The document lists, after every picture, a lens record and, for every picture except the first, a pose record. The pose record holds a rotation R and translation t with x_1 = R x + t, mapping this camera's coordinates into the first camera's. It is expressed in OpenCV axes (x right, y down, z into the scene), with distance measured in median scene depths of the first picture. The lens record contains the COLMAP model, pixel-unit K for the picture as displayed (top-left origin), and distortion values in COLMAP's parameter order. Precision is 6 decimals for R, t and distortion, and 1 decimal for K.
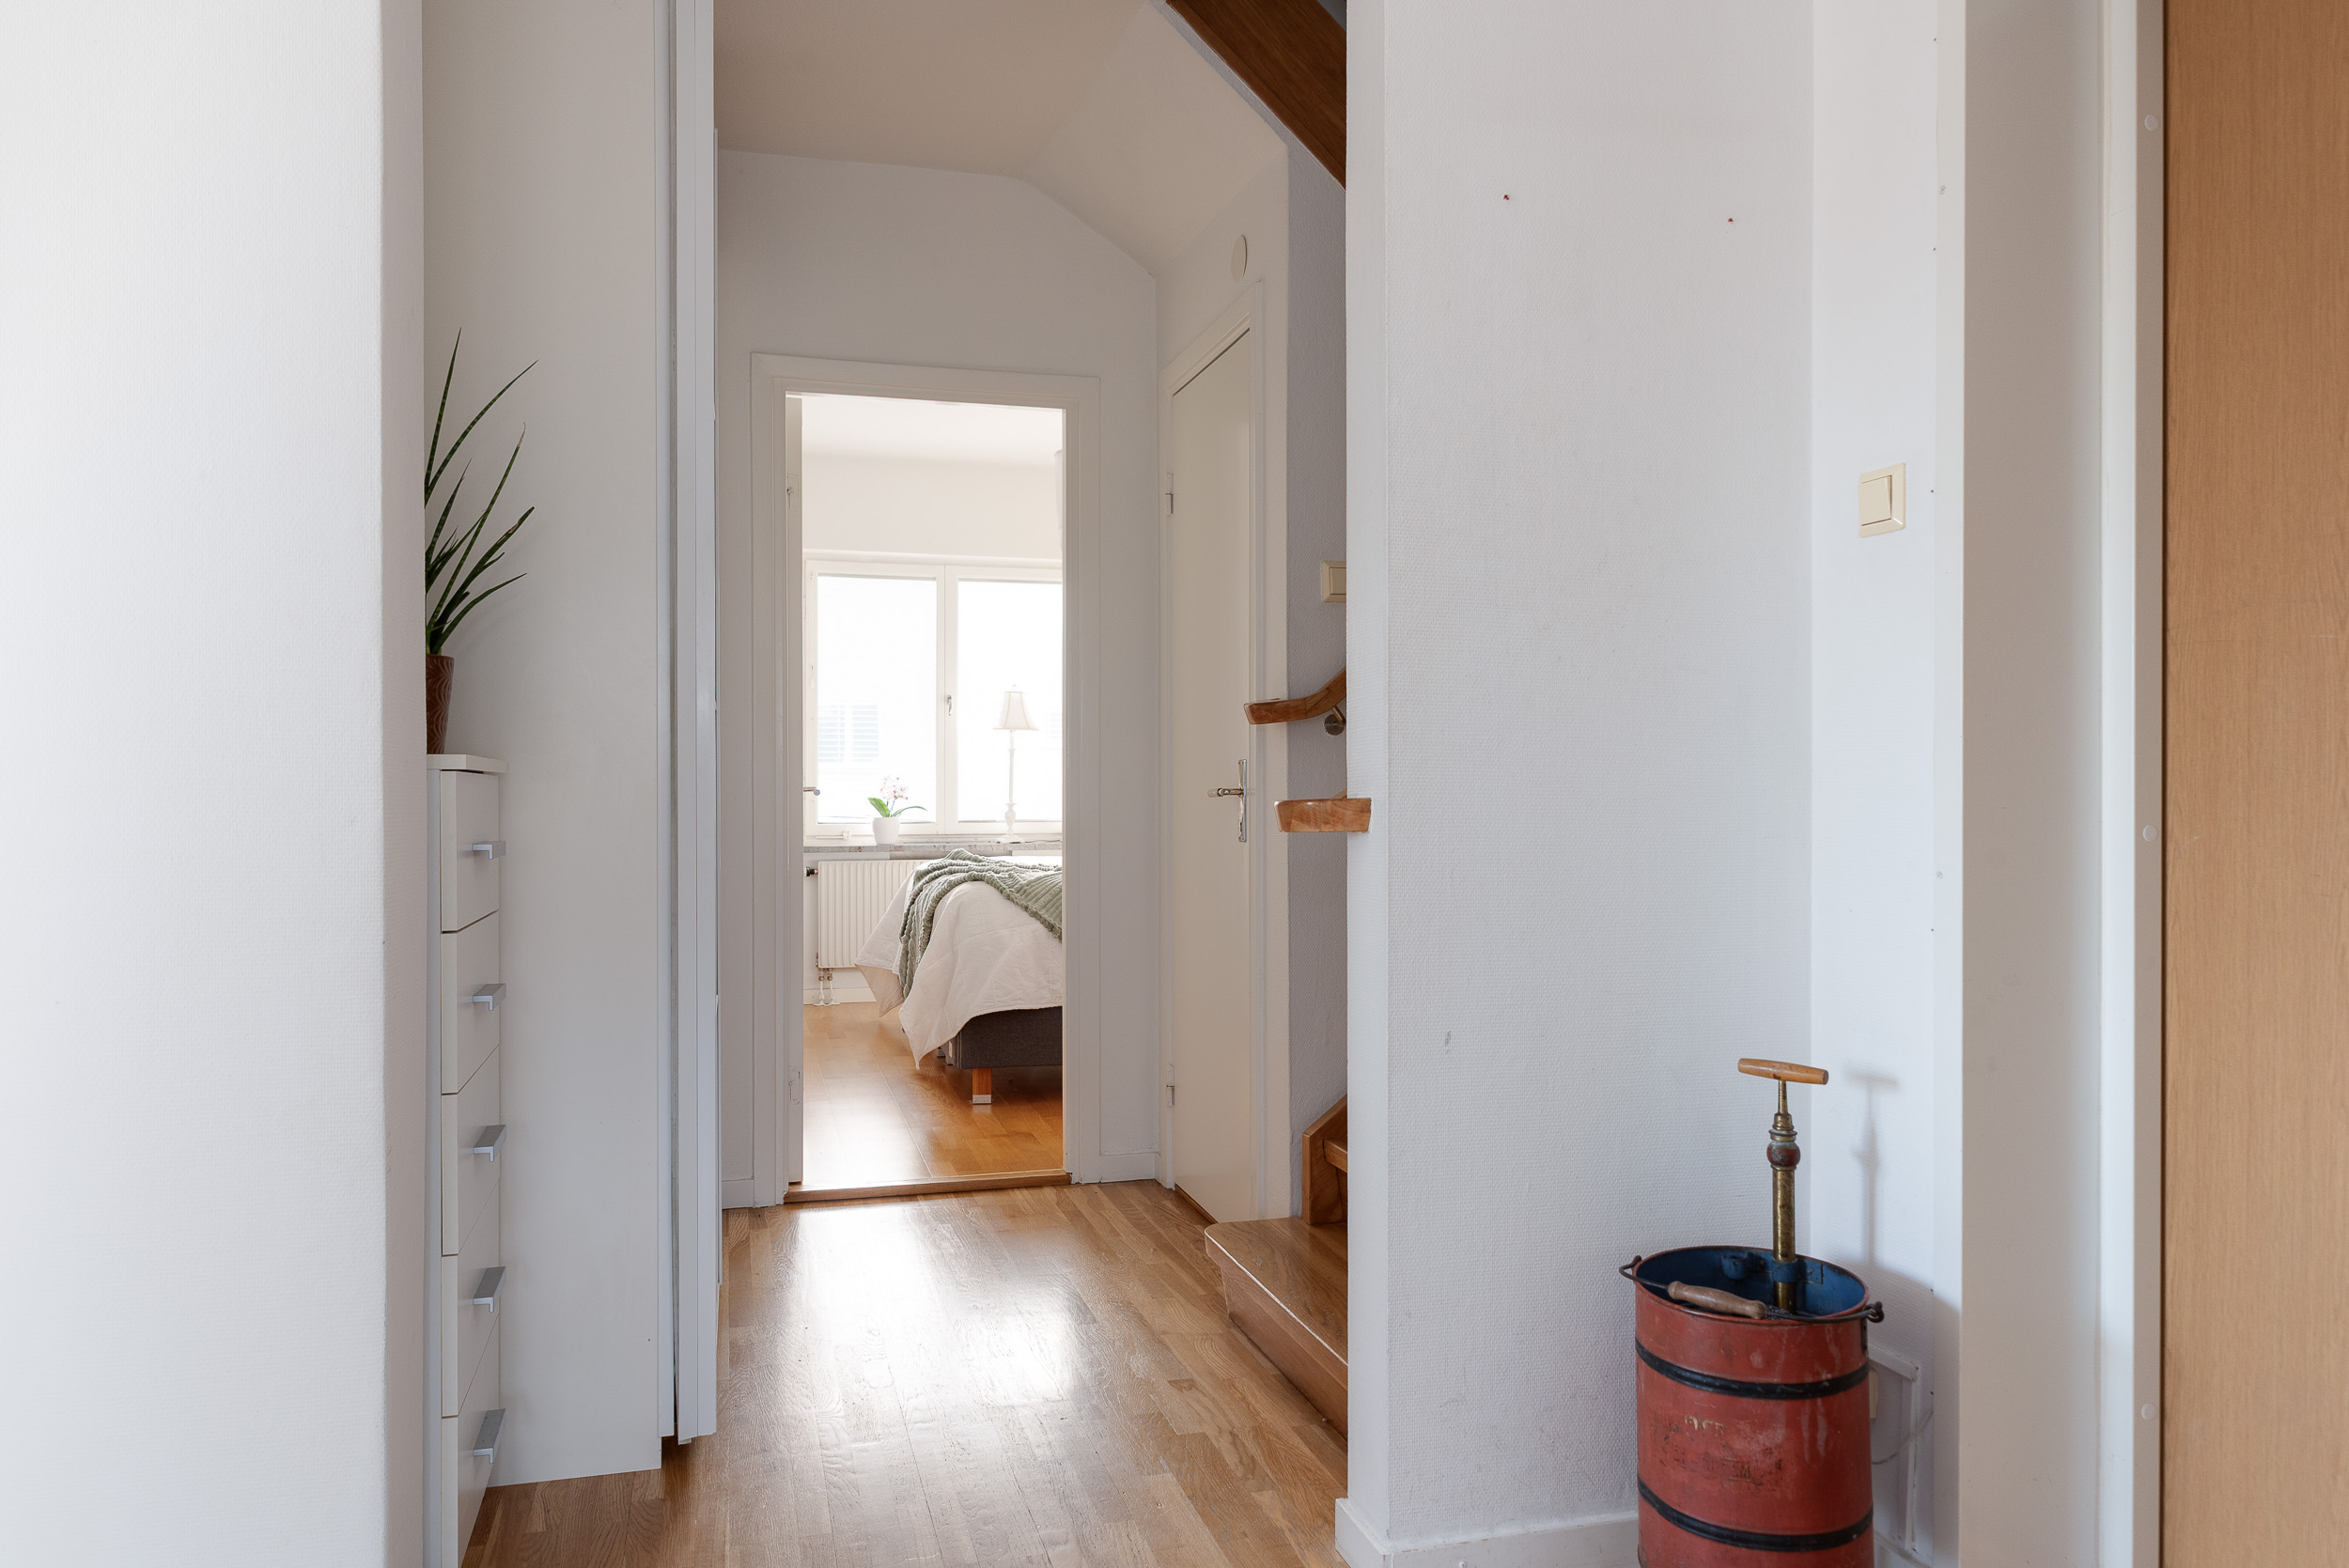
lens RADIAL K [[1590.3, 0, 1173.1], [0, 1590.3, 788.9], [0, 0, 1]] dist [0.004026, -0.000390]
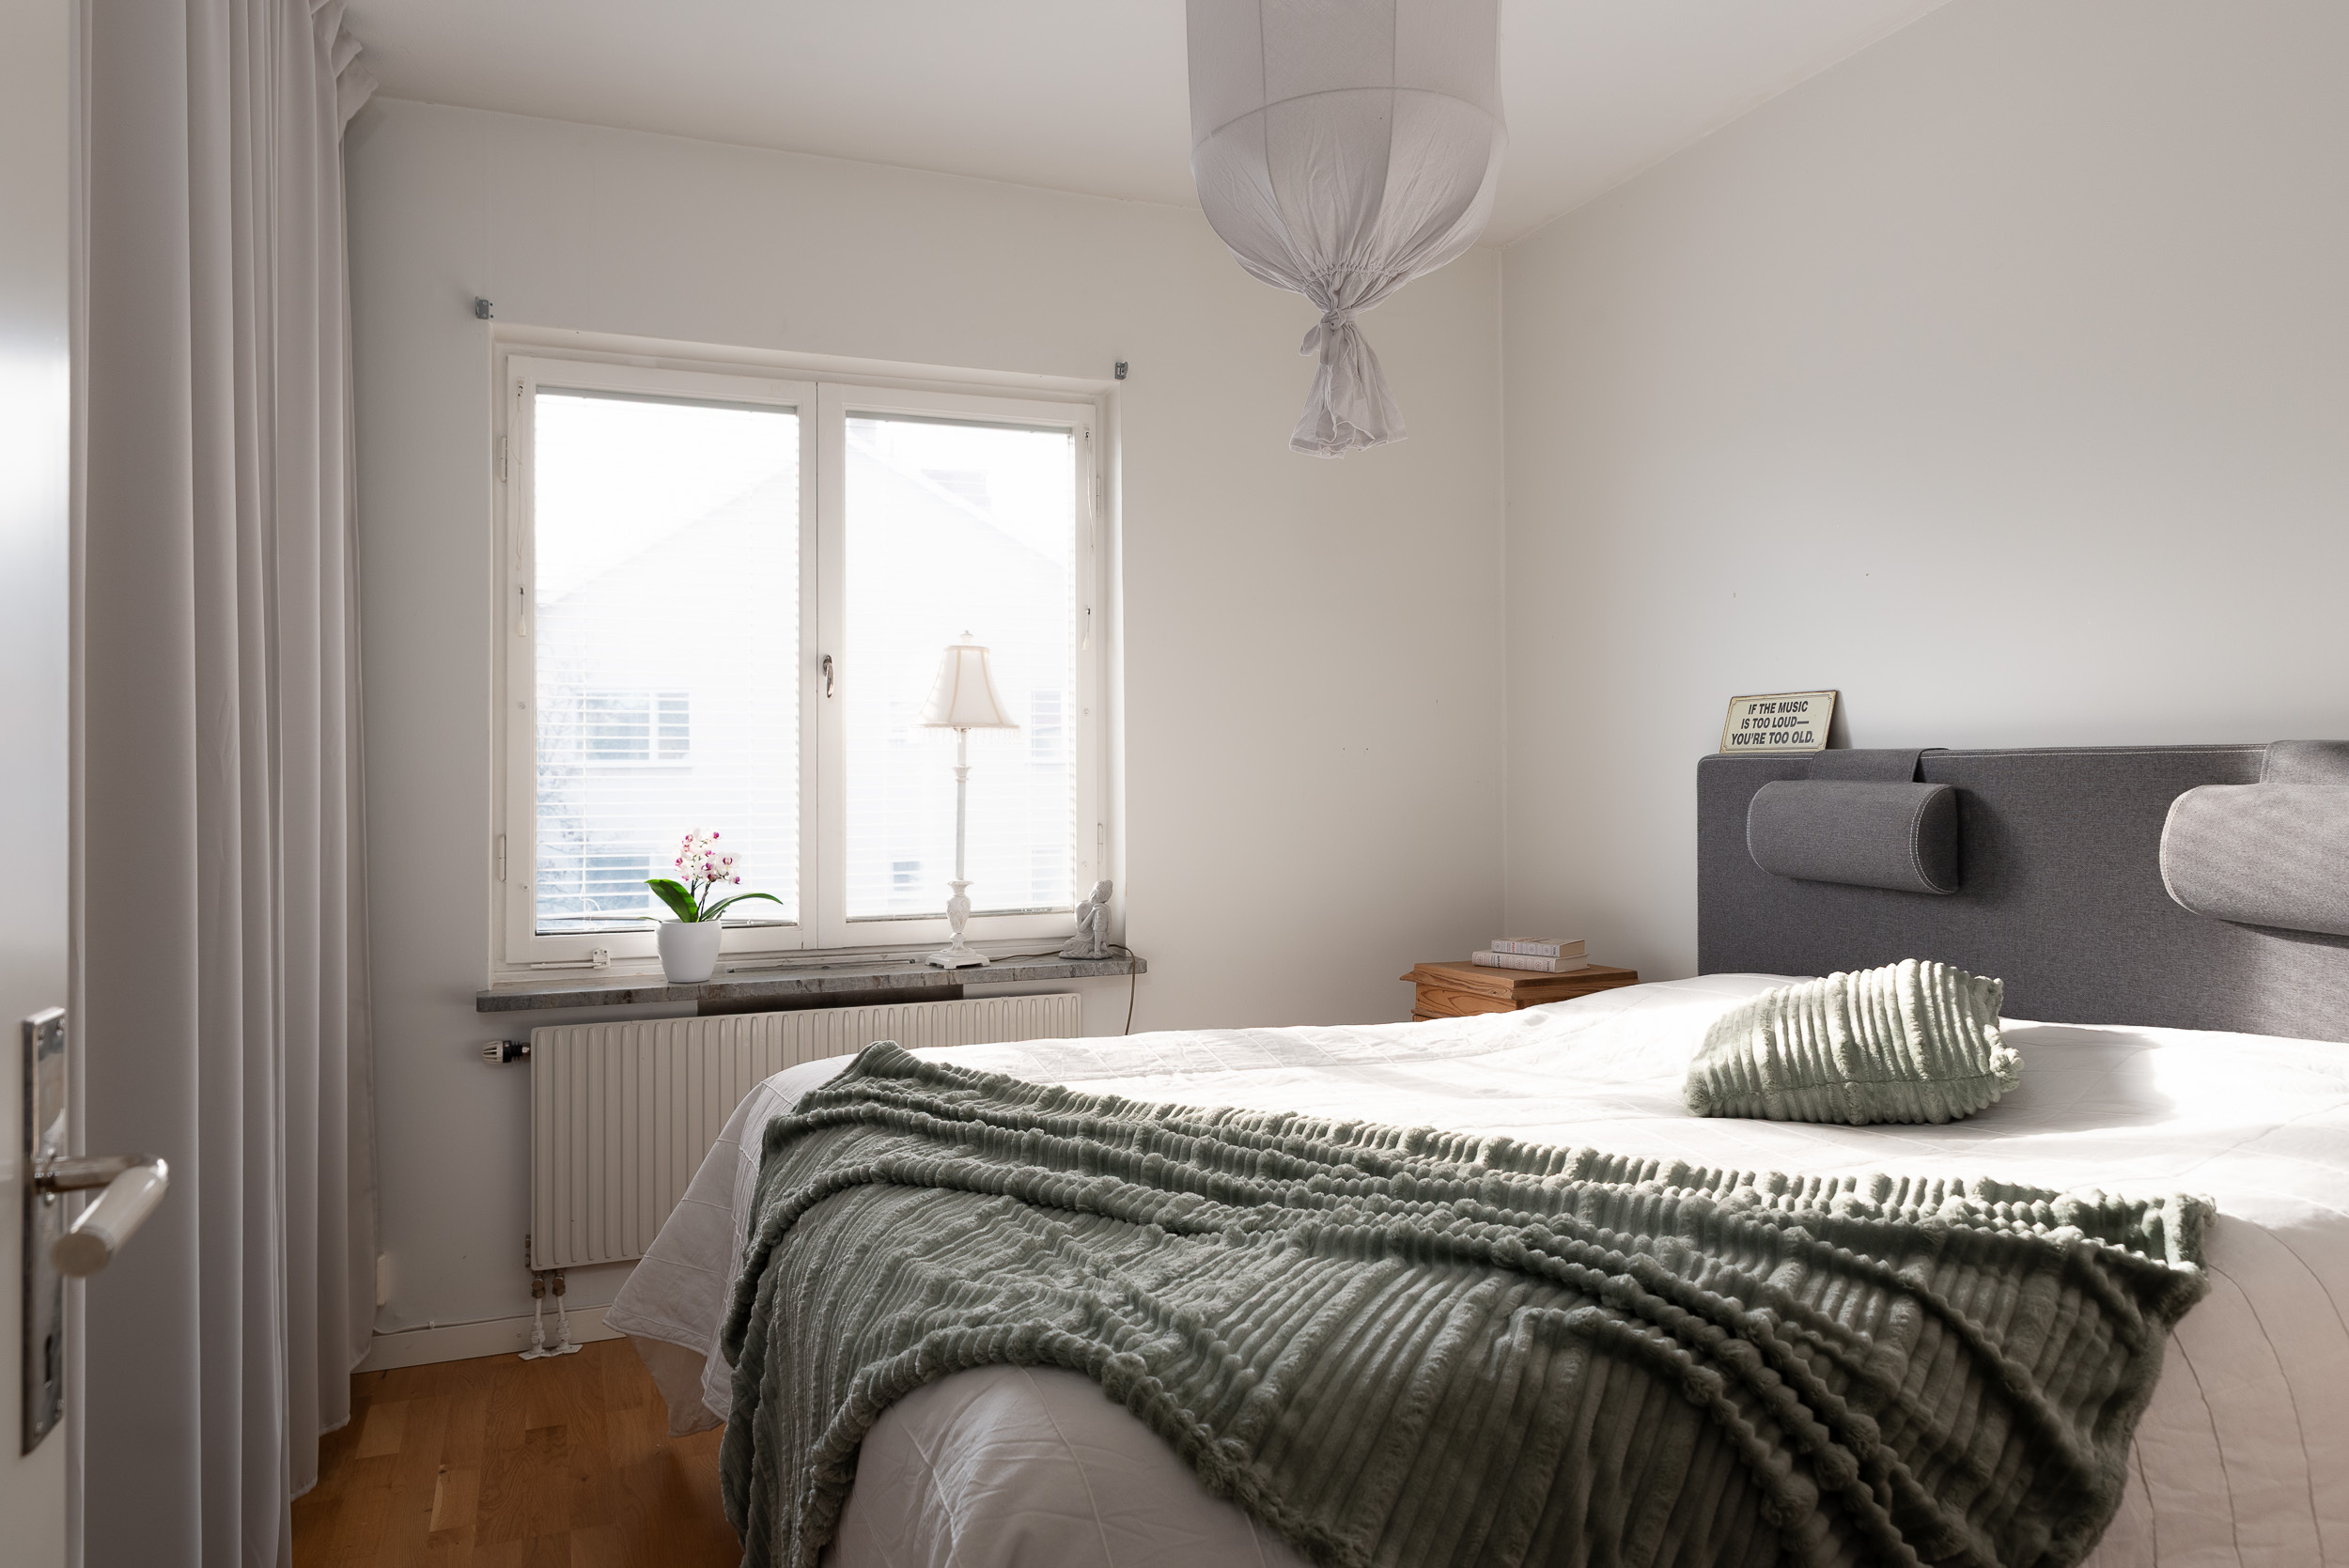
lens RADIAL K [[1590.3, 0, 1182.8], [0, 1590.3, 782.2], [0, 0, 1]] dist [0.004026, -0.000390]
pose [[0.994715, -0.007614, 0.102392, -0.088234], [0.009217, 0.999842, -0.015194, -0.013412], [-0.102260, 0.016058, 0.994628, 0.542616]]
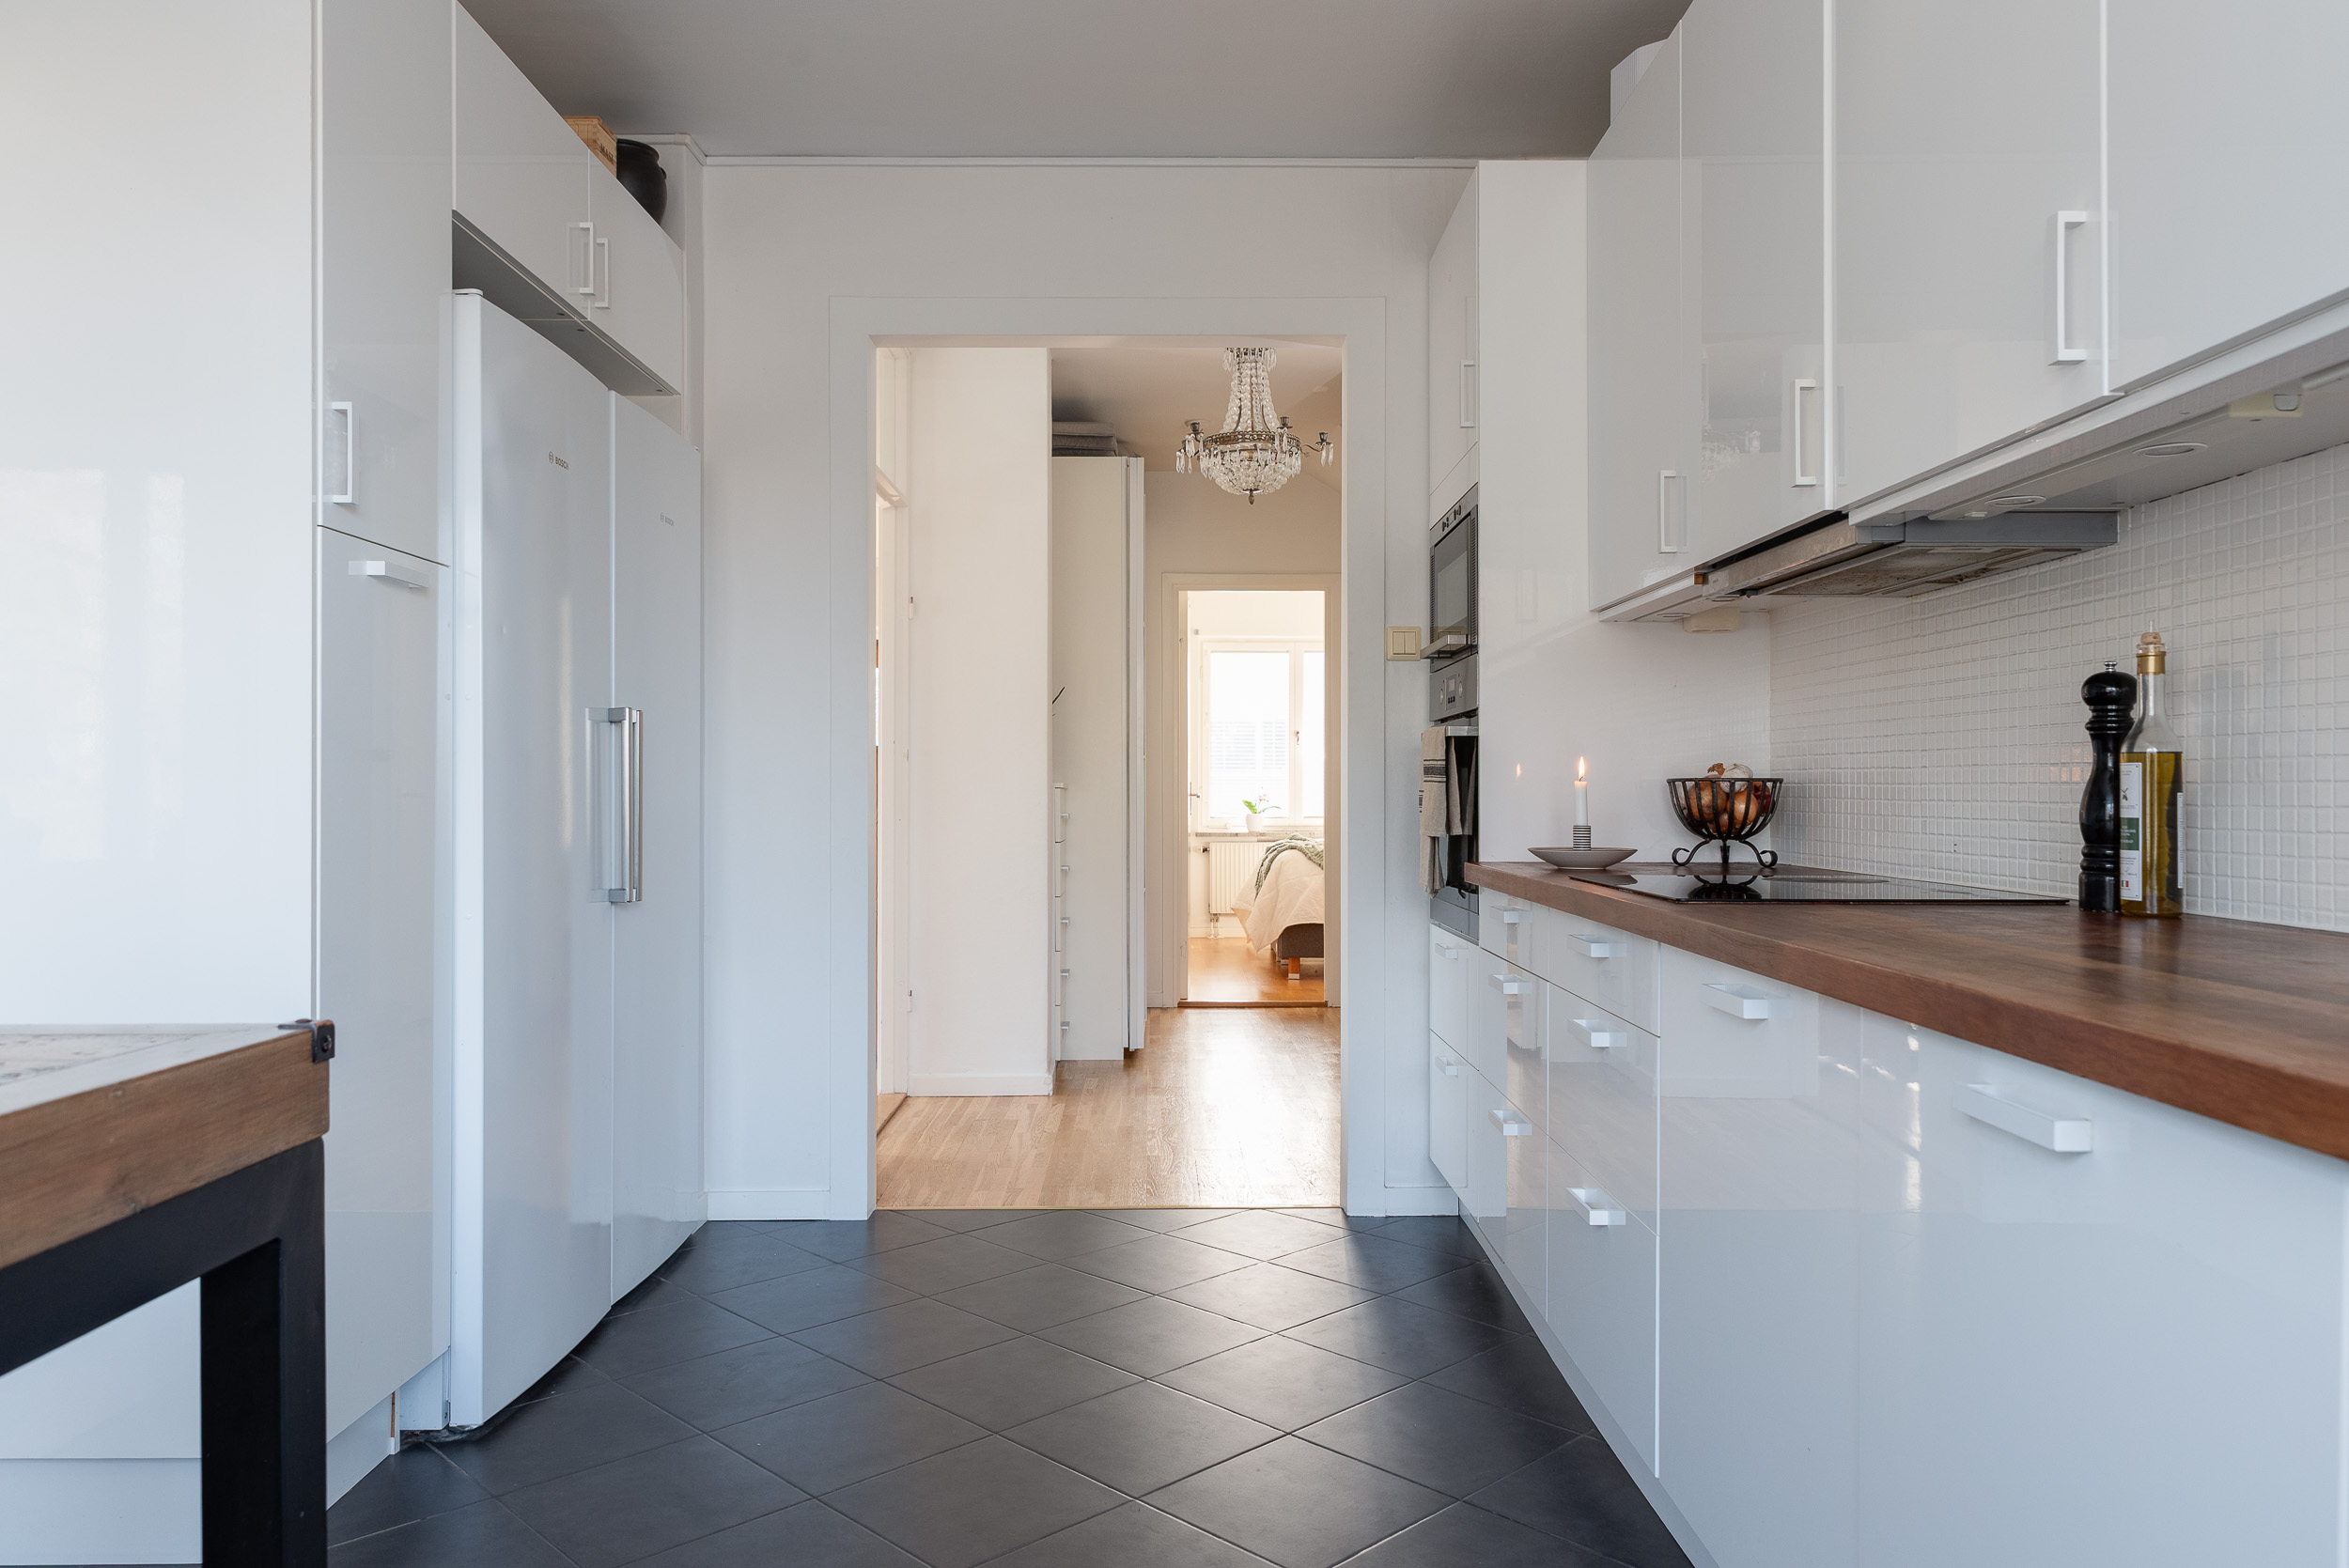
lens RADIAL K [[1590.3, 0, 1175.9], [0, 1590.3, 786.0], [0, 0, 1]] dist [0.004026, -0.000390]
pose [[0.966201, -0.000125, -0.257791, 0.134581], [-0.001145, 0.999988, -0.004775, -0.001052], [0.257789, 0.004909, 0.966189, -0.465990]]
